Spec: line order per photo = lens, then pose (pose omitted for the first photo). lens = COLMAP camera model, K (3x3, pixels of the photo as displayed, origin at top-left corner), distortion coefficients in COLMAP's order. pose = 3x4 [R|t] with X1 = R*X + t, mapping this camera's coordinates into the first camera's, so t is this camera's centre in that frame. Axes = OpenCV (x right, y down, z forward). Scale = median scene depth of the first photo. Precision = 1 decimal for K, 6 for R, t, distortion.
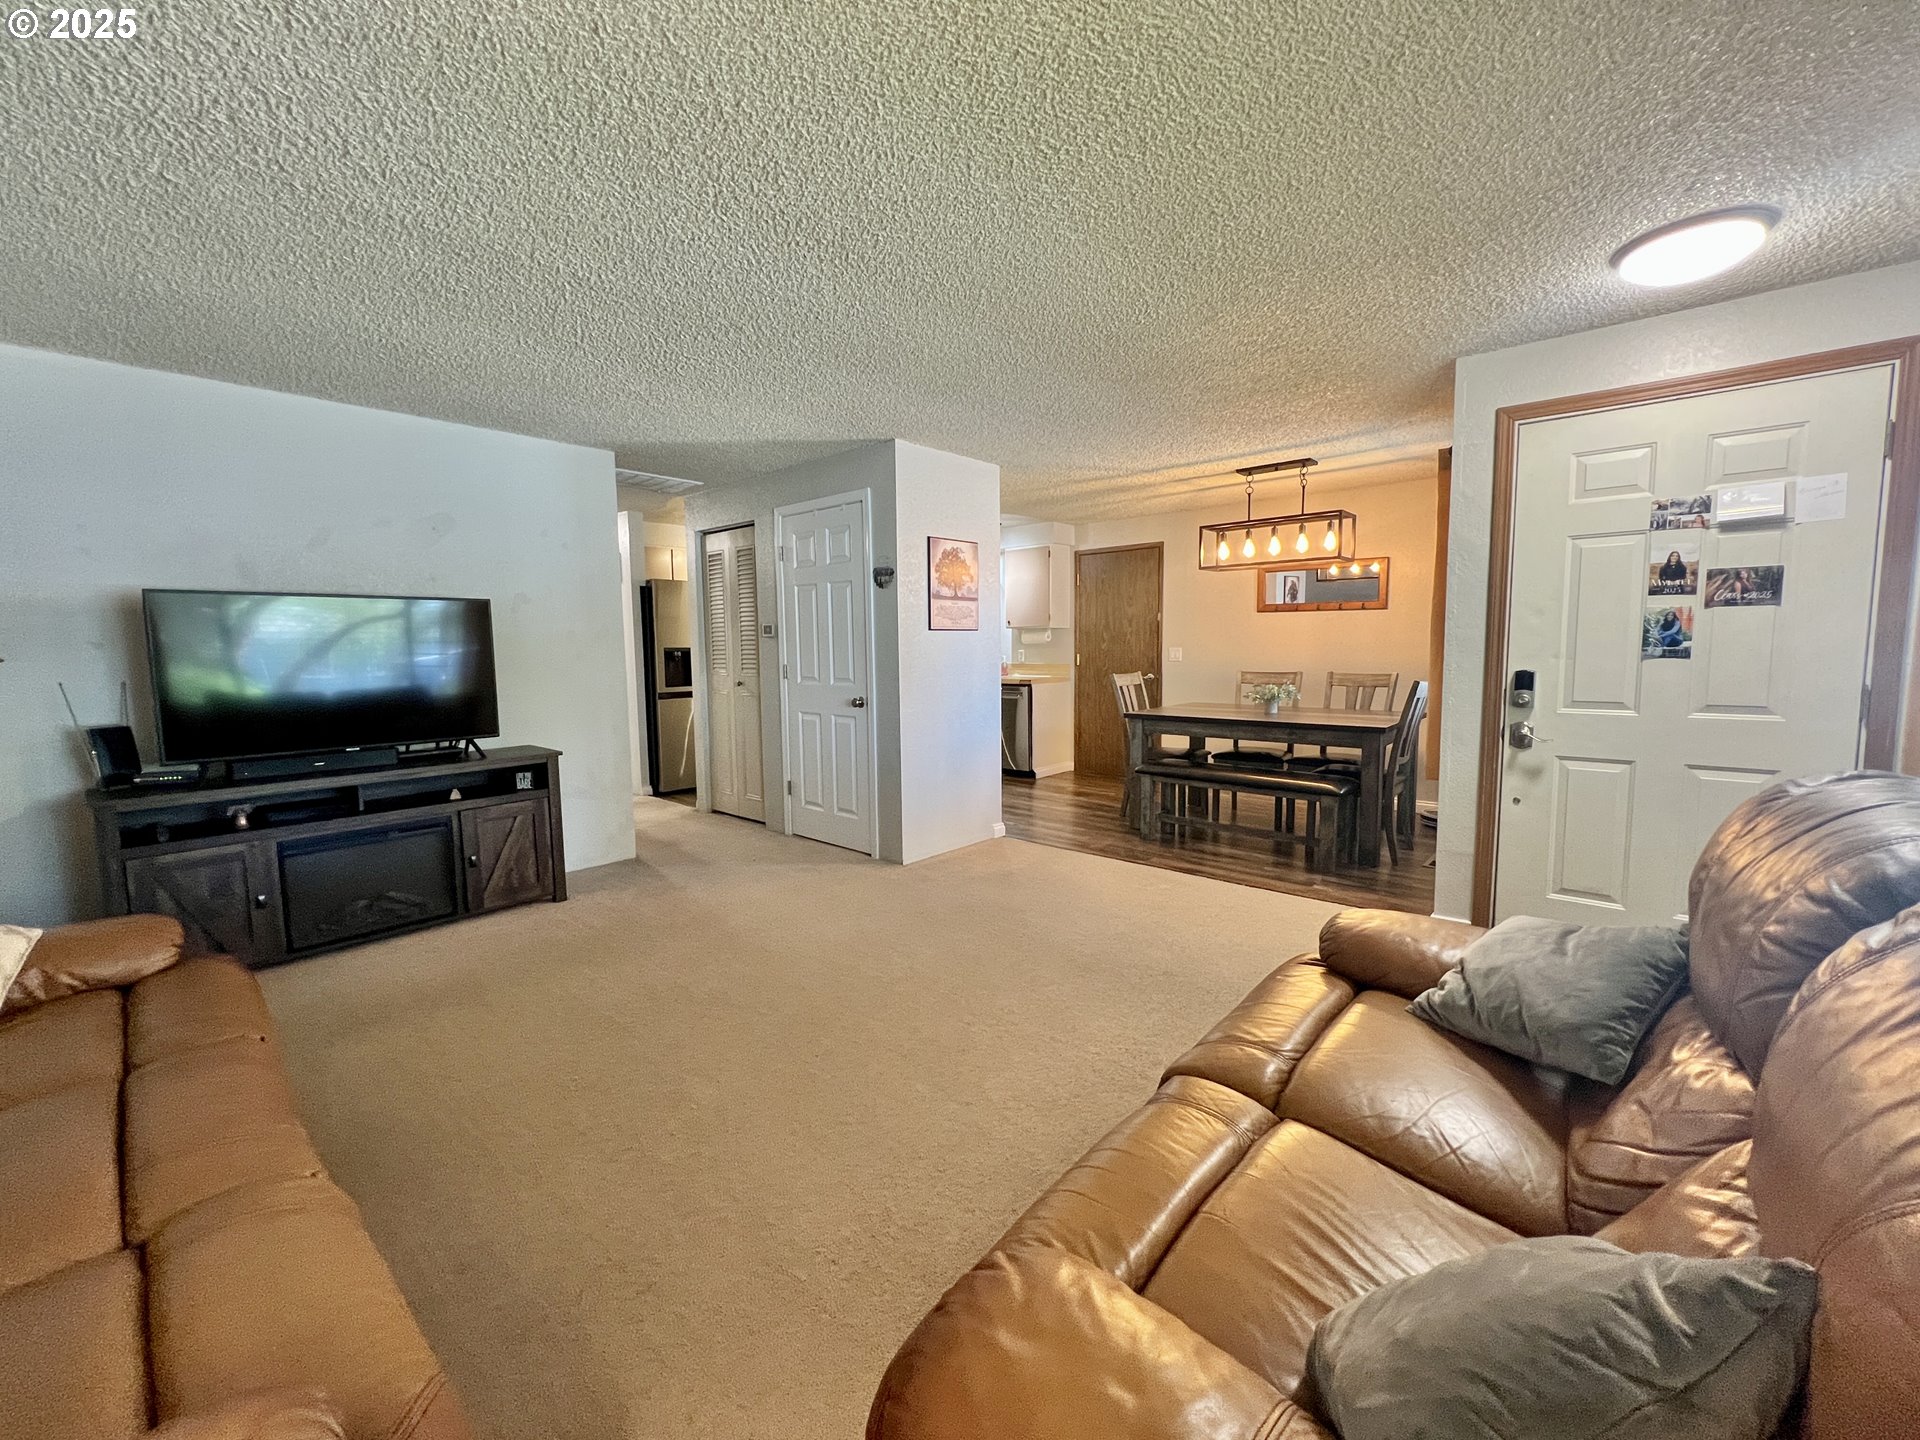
lens RADIAL K [[771.9, 0, 954.7], [0, 771.9, 718.8], [0, 0, 1]] dist [-0.003851, 0.001044]
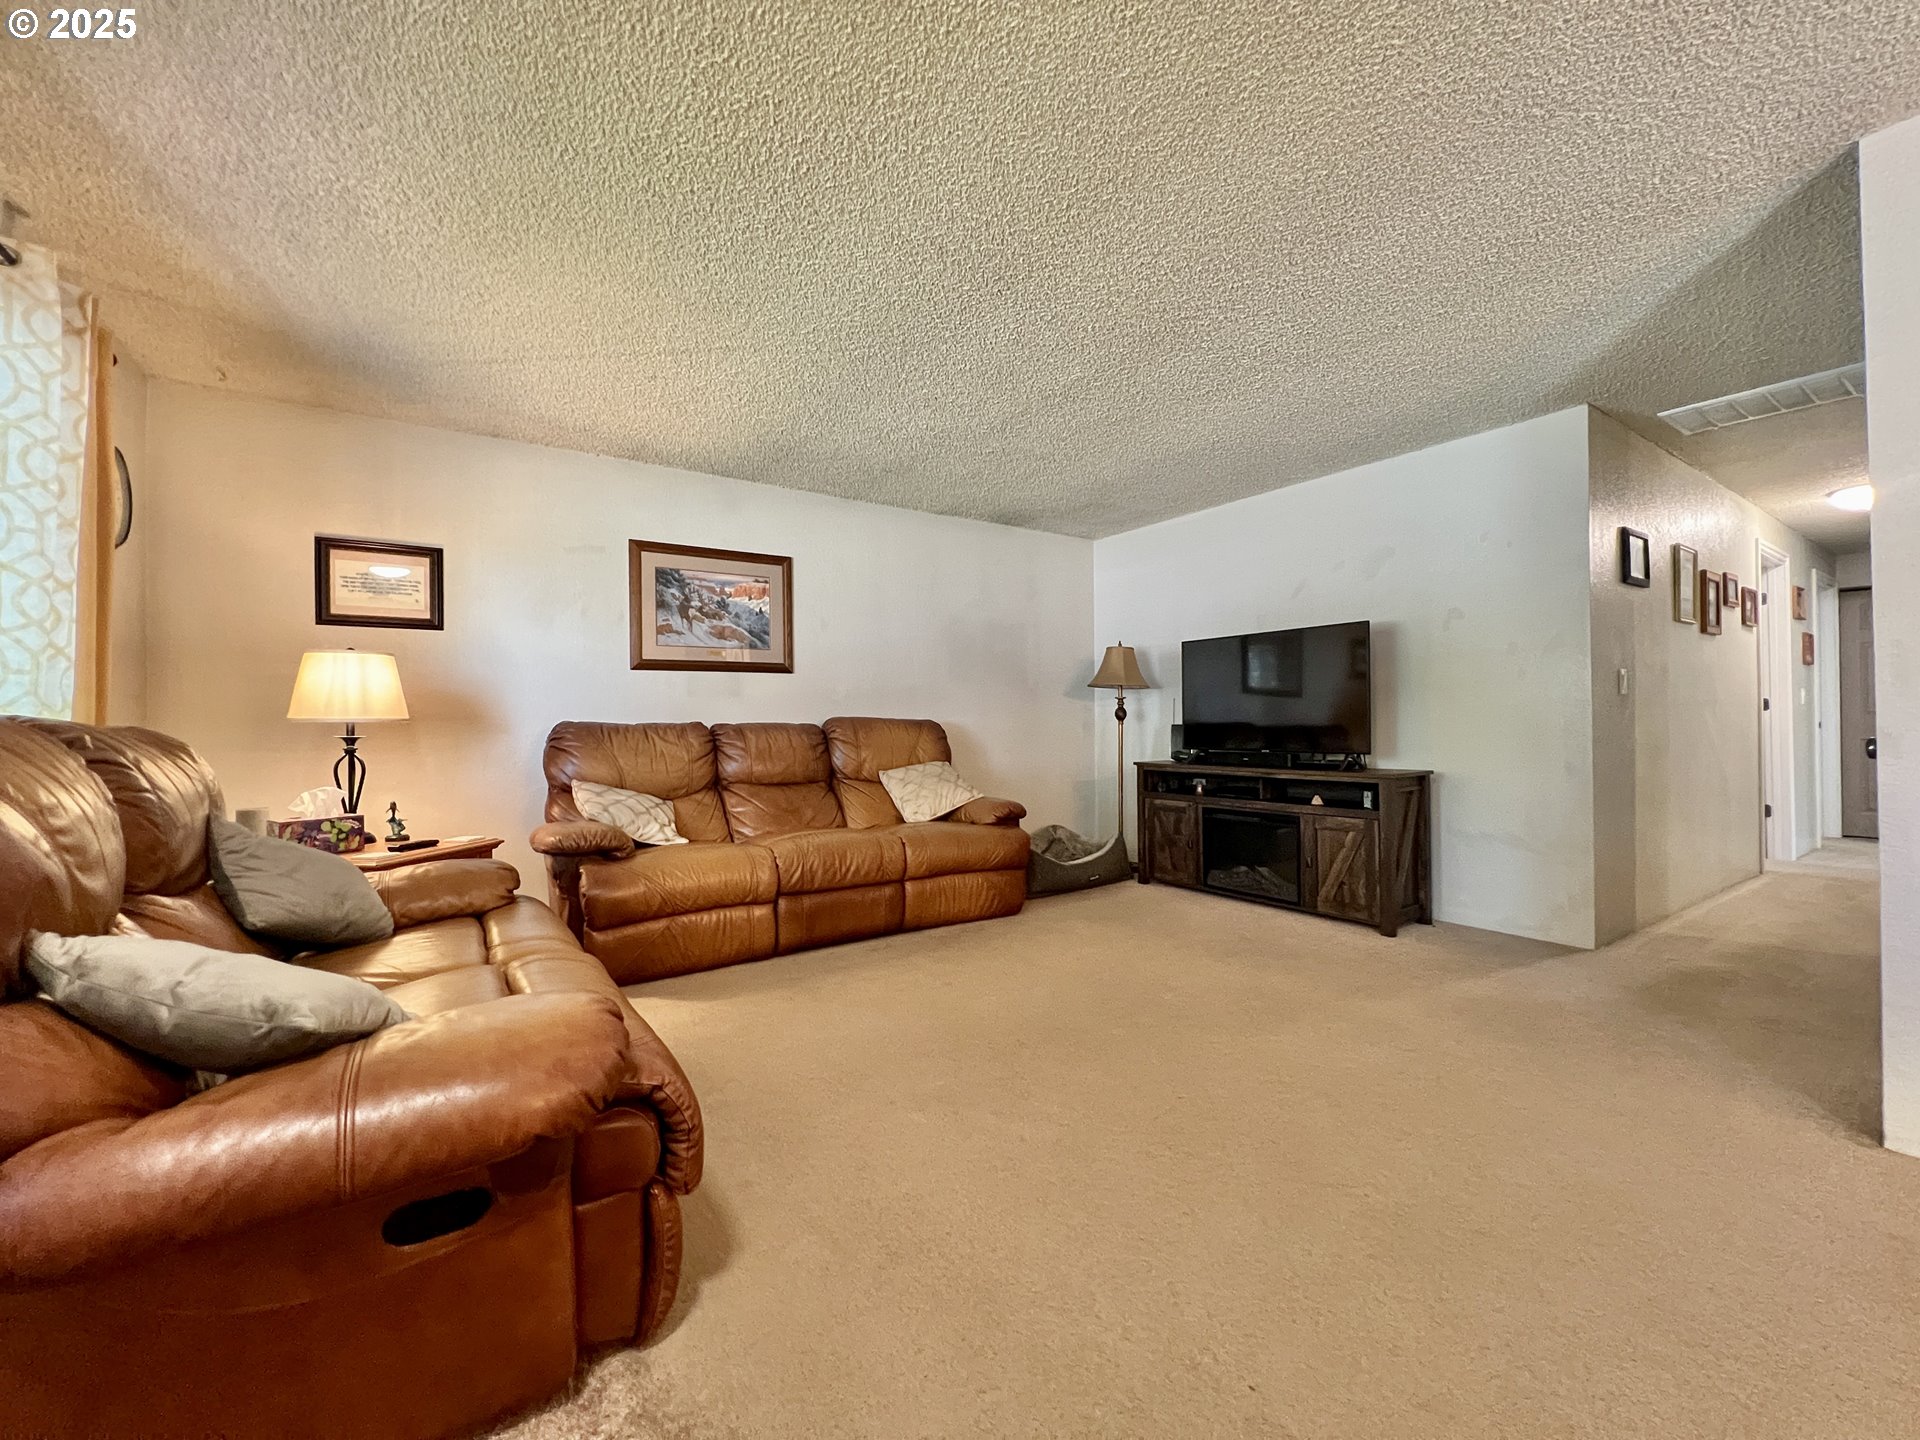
lens RADIAL K [[771.9, 0, 958.0], [0, 771.9, 714.9], [0, 0, 1]] dist [-0.003851, 0.001044]
pose [[-0.239172, 0.002939, -0.970973, 0.398021], [-0.087664, 0.995846, 0.024608, -0.004658], [0.967012, 0.091005, -0.237921, 0.543016]]
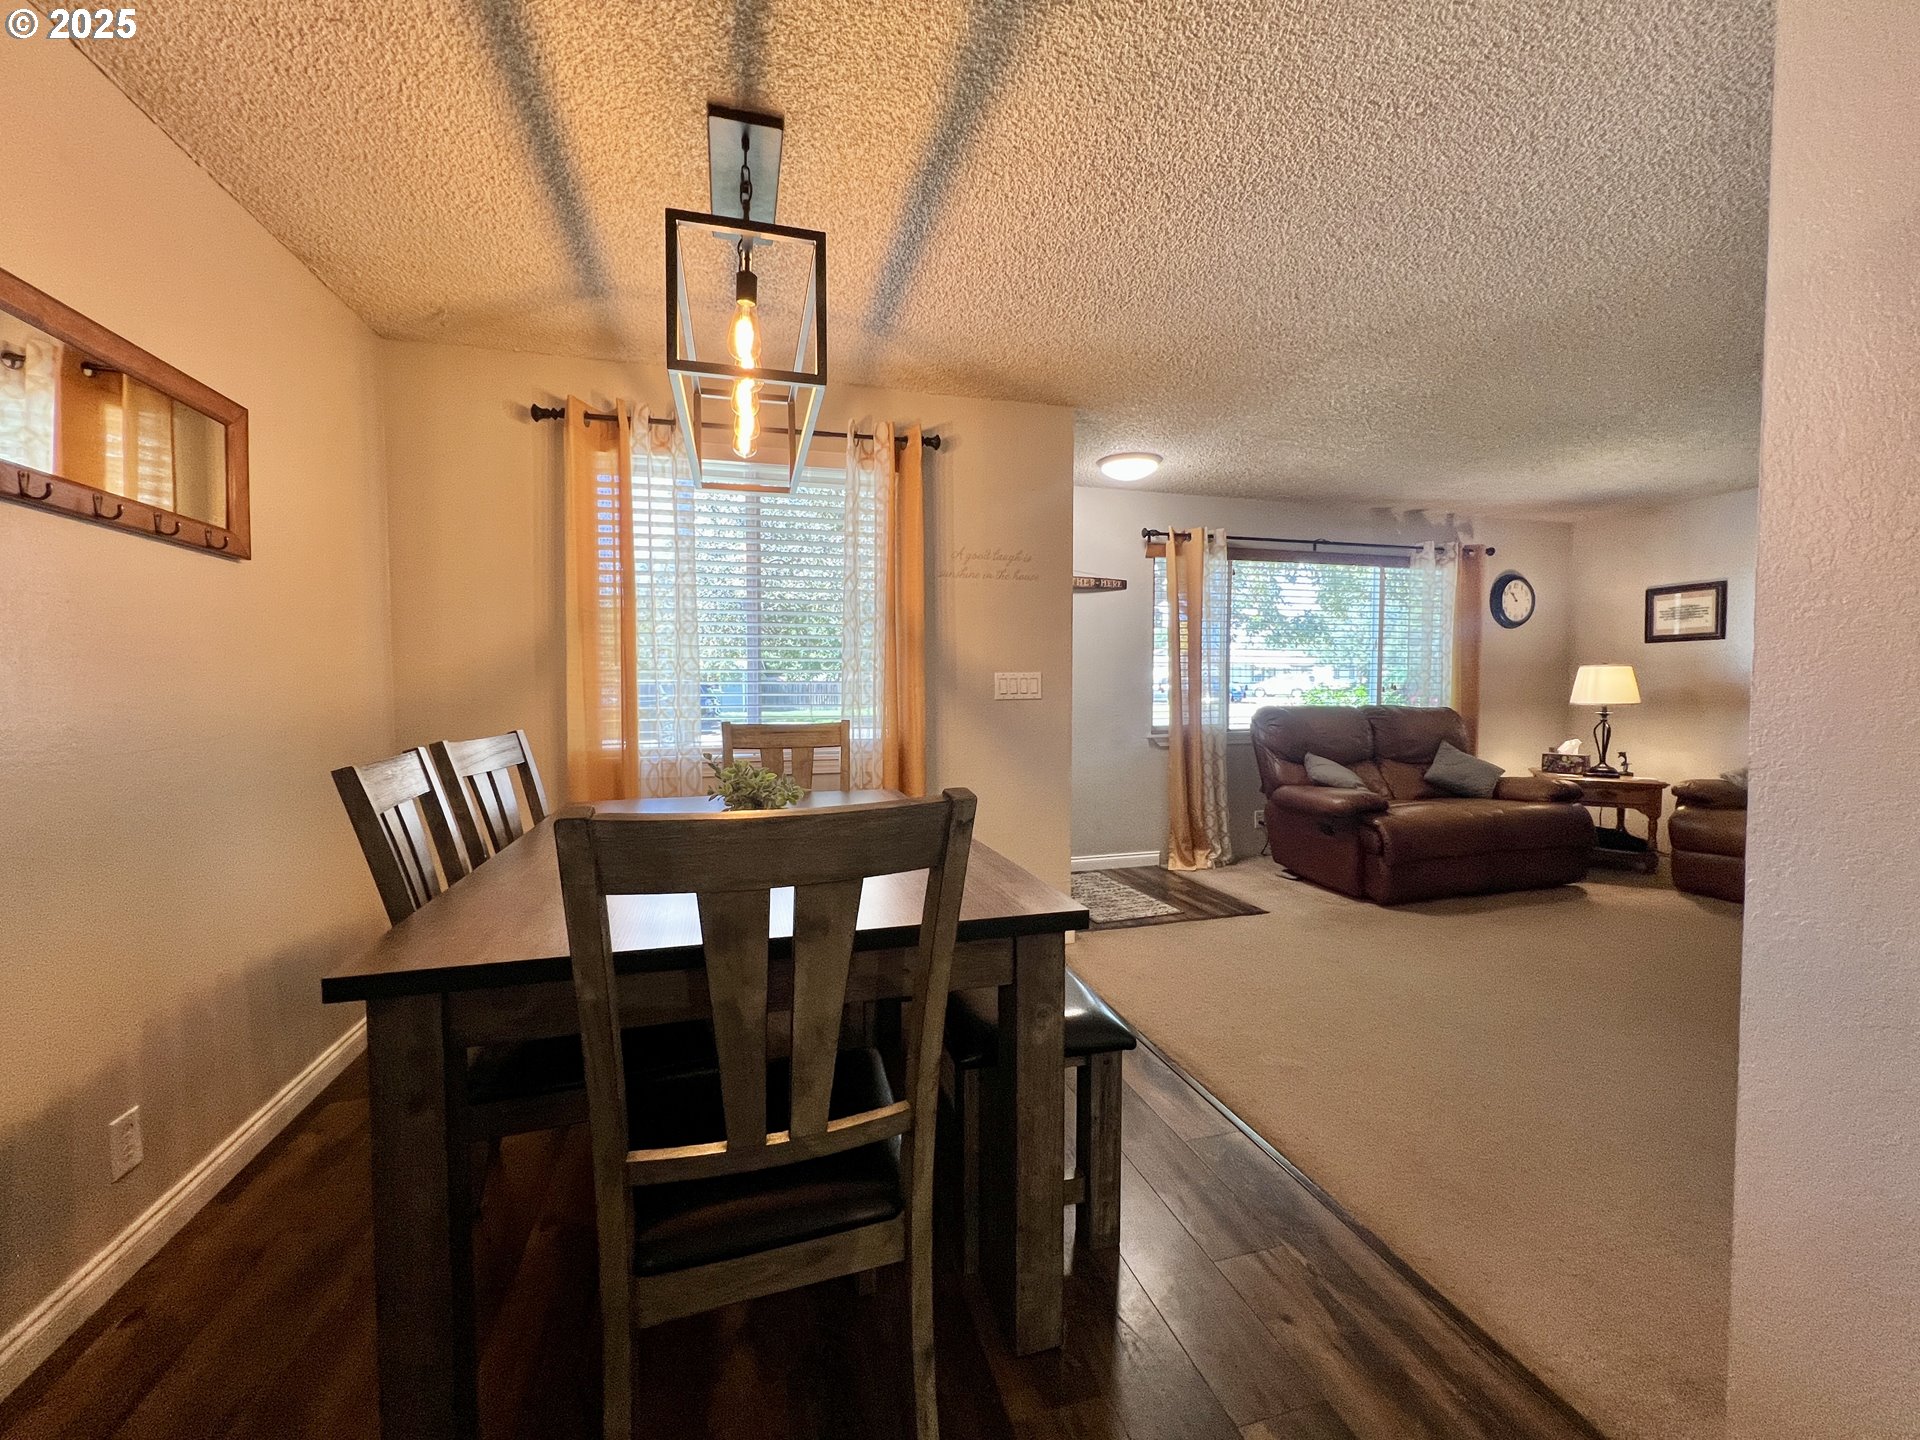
lens RADIAL K [[771.9, 0, 962.3], [0, 771.9, 716.0], [0, 0, 1]] dist [-0.003851, 0.001044]
pose [[-0.850122, -0.005631, 0.526555, 0.128875], [0.065486, 0.991050, 0.116325, -0.107552], [-0.522498, 0.133373, -0.842145, 1.295312]]
